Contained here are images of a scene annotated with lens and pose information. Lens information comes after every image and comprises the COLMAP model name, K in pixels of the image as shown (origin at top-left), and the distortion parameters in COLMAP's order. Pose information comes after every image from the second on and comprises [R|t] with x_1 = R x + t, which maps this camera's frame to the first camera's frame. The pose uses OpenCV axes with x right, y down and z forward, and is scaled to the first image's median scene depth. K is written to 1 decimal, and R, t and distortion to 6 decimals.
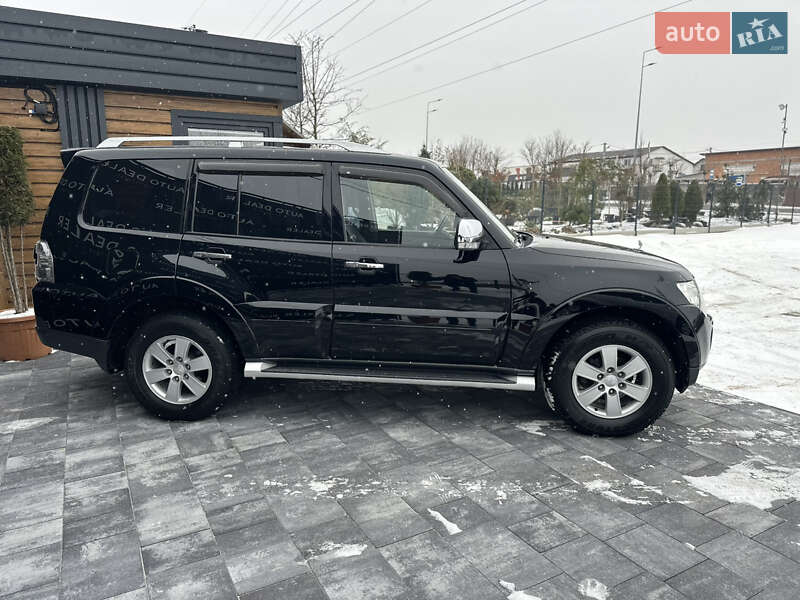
lens RADIAL K [[543.7, 0, 401.6], [0, 543.7, 313.8], [0, 0, 1]] dist [0.077628, -0.097945]
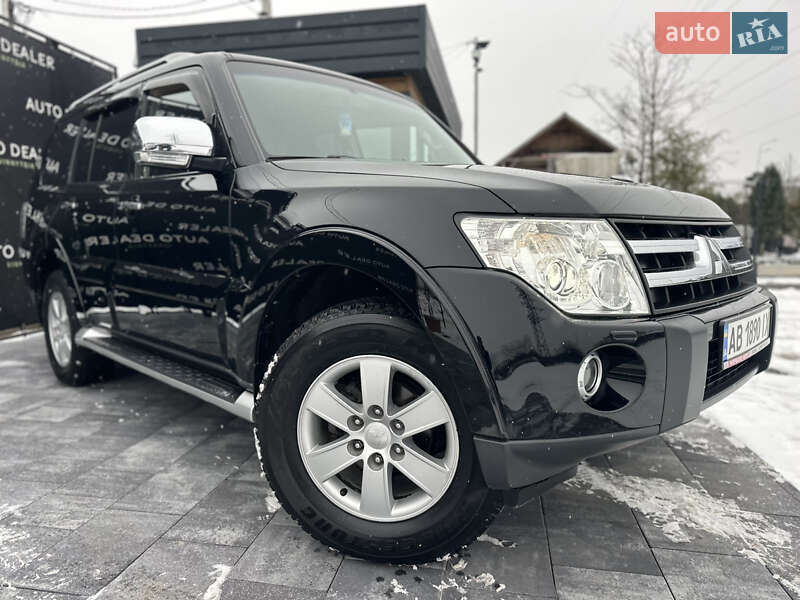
lens RADIAL K [[565.6, 0, 389.4], [0, 565.6, 306.6], [0, 0, 1]] dist [0.004532, -0.005656]
pose [[0.767970, 0.072930, -0.636320, 0.697822], [-0.122301, 0.991913, -0.033919, 0.029635], [0.628700, 0.103871, 0.770680, 0.641446]]
